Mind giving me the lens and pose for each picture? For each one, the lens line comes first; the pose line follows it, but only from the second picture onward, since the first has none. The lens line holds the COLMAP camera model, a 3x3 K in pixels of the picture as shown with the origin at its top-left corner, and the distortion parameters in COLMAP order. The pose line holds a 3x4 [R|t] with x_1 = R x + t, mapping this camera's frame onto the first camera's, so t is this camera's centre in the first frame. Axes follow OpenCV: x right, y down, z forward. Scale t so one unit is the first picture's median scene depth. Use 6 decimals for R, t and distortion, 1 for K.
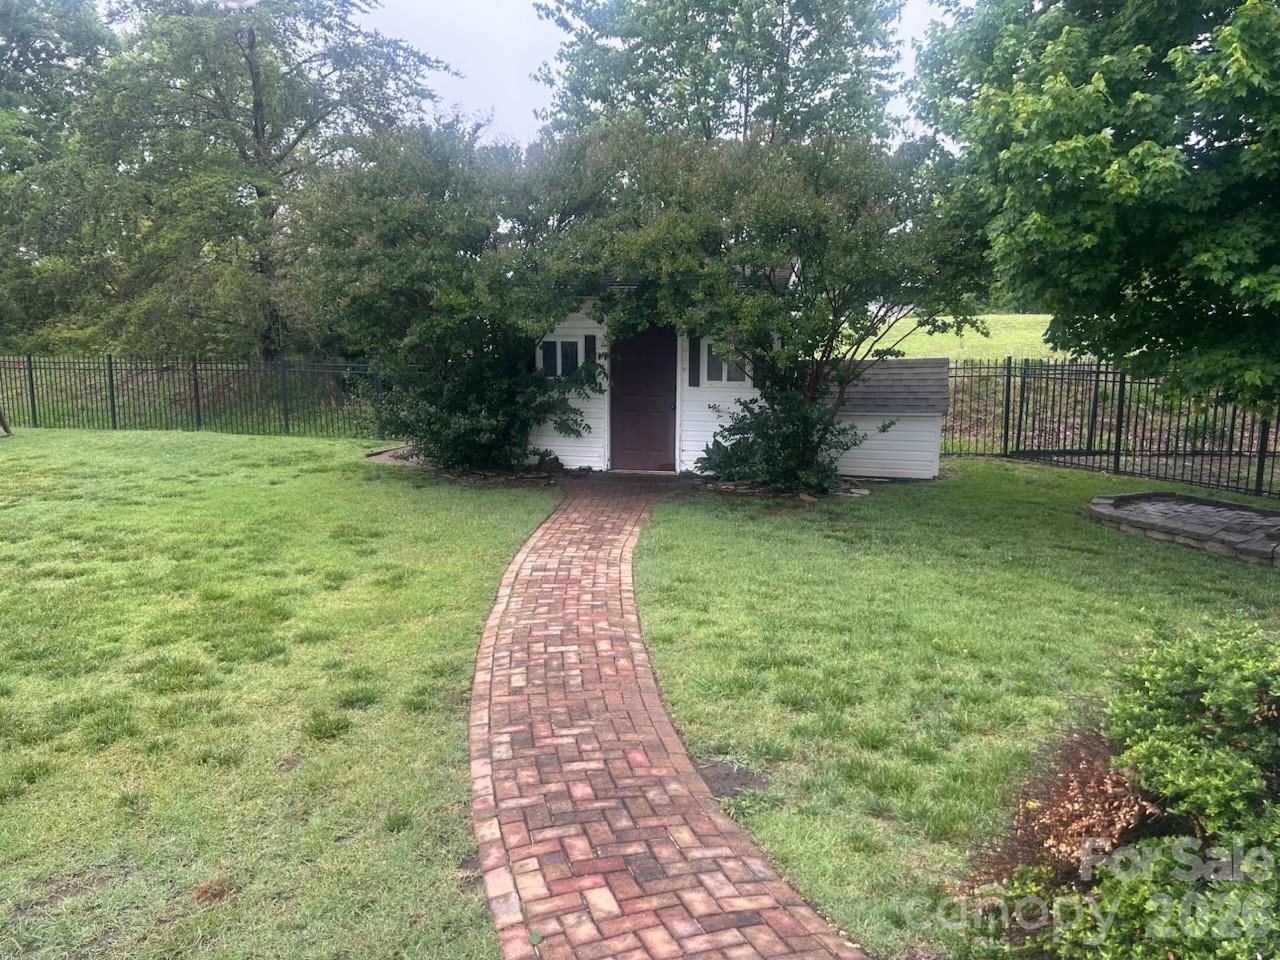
lens RADIAL K [[943.1, 0, 644.4], [0, 943.1, 476.1], [0, 0, 1]] dist [0.057244, -0.073704]
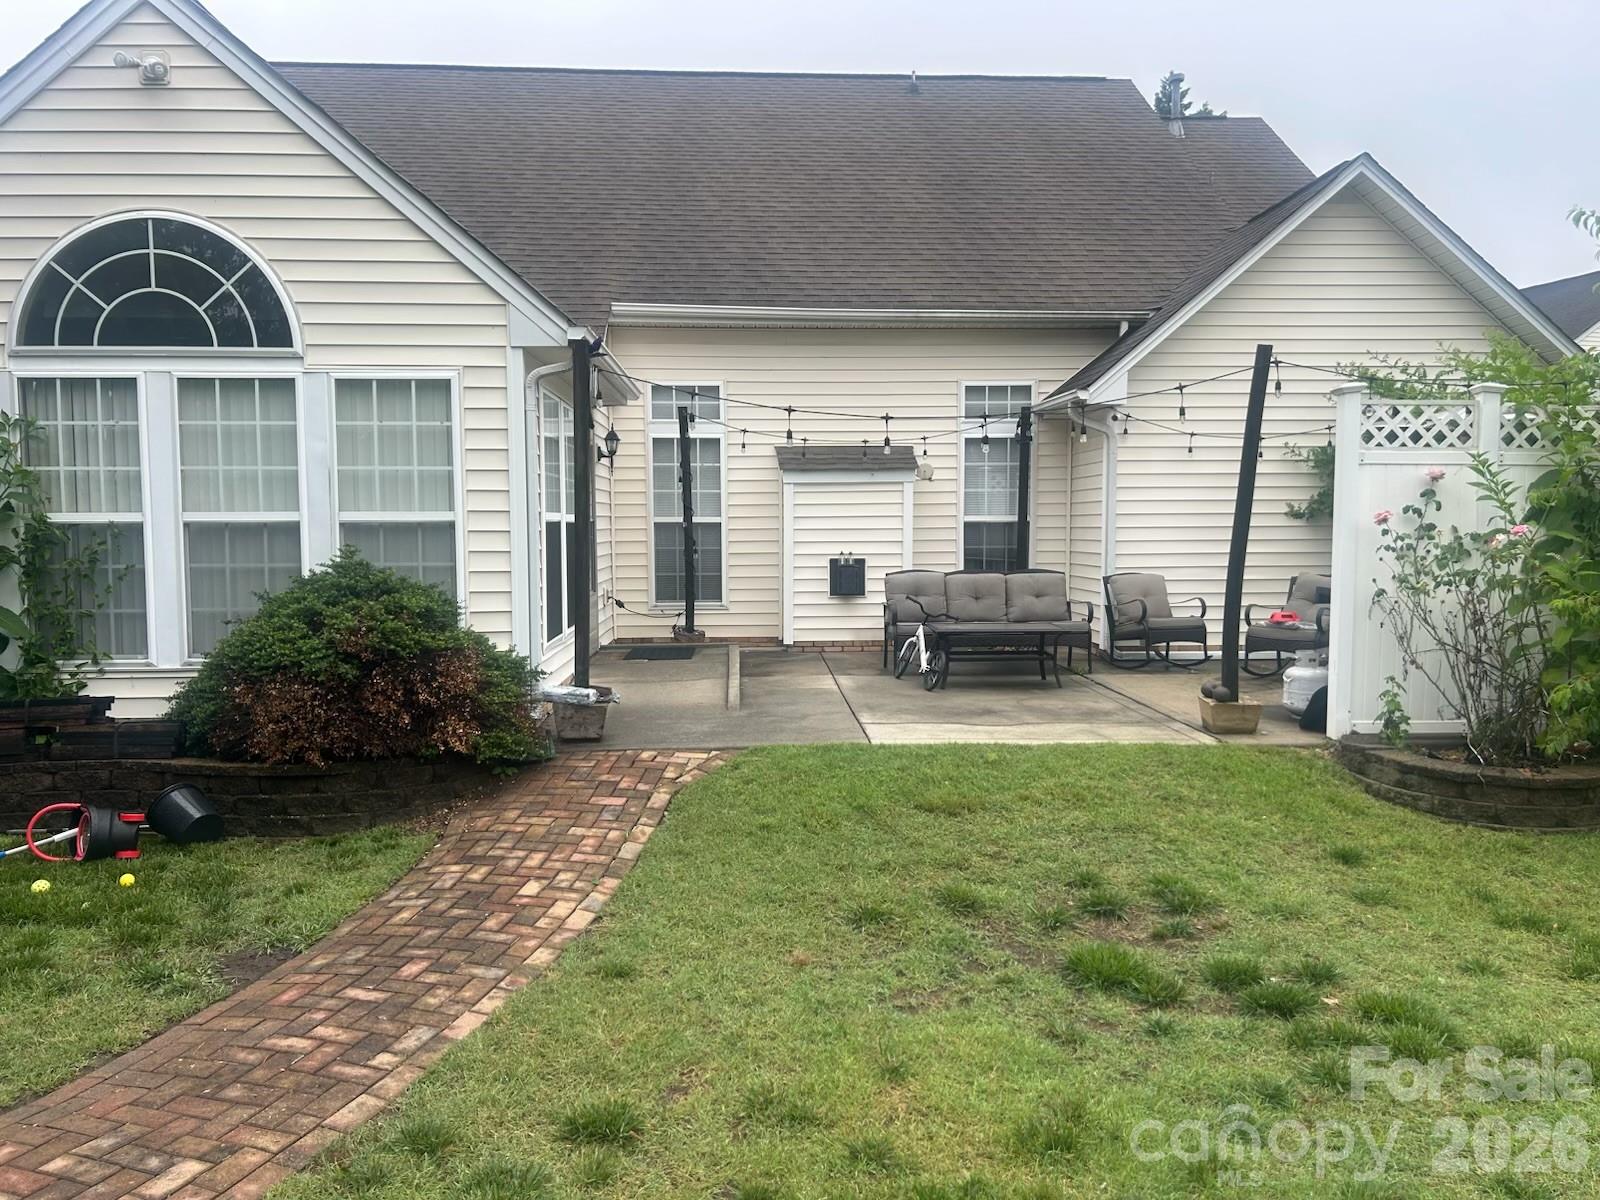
lens RADIAL K [[1178.9, 0, 805.5], [0, 1178.9, 595.1], [0, 0, 1]] dist [0.057244, -0.073704]
pose [[-0.904116, -0.034203, 0.425915, -0.524180], [0.058936, 0.977281, 0.203588, -0.126519], [-0.423202, 0.209169, -0.881560, 1.079053]]
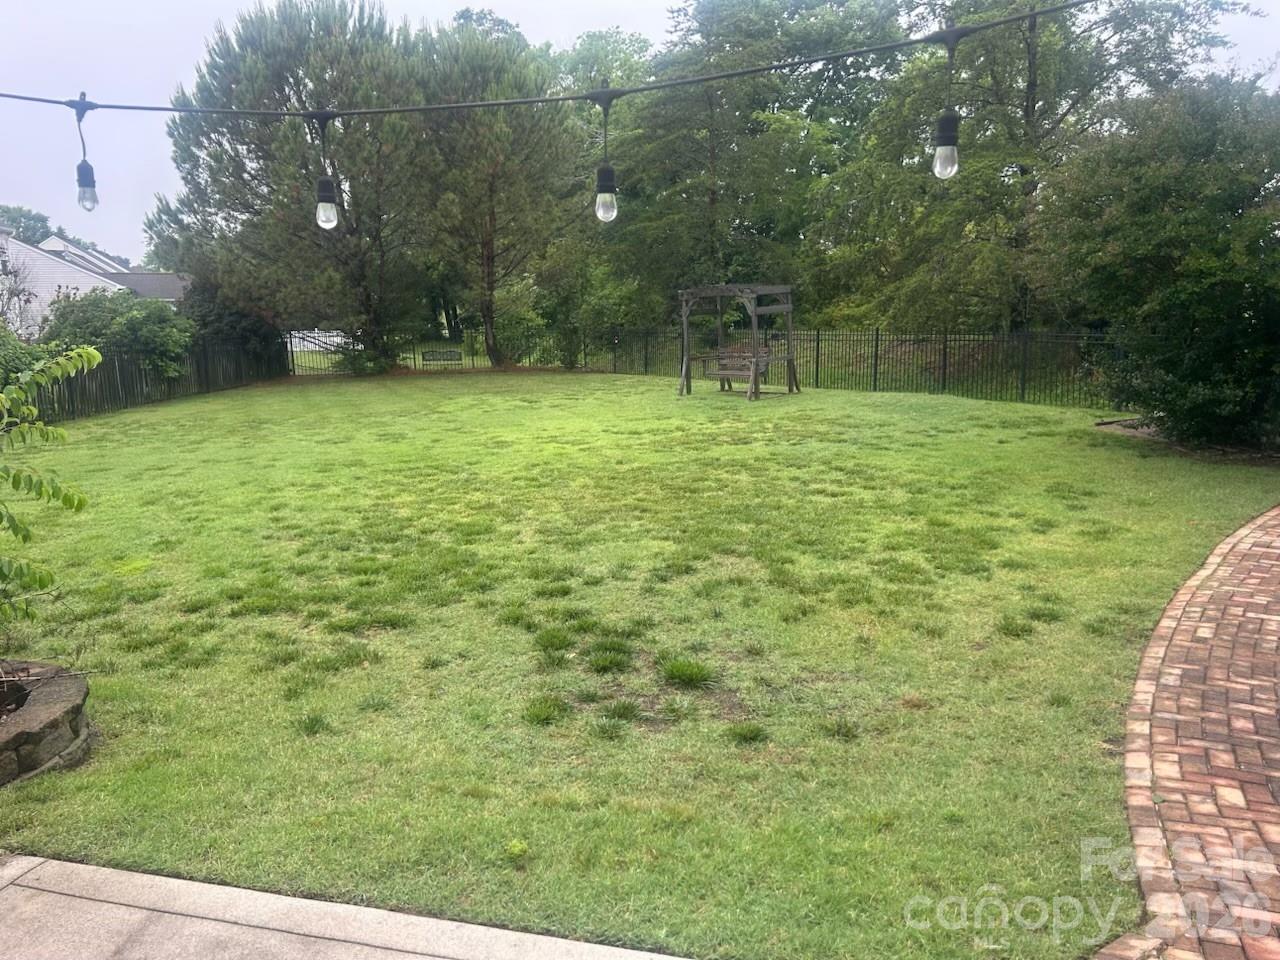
lens RADIAL K [[943.1, 0, 644.4], [0, 943.1, 476.1], [0, 0, 1]] dist [0.057244, -0.073704]
pose [[0.734973, 0.102725, -0.670271, 0.079948], [-0.085156, 0.994616, 0.059057, 0.030129], [0.672728, 0.013673, 0.739763, -0.152312]]
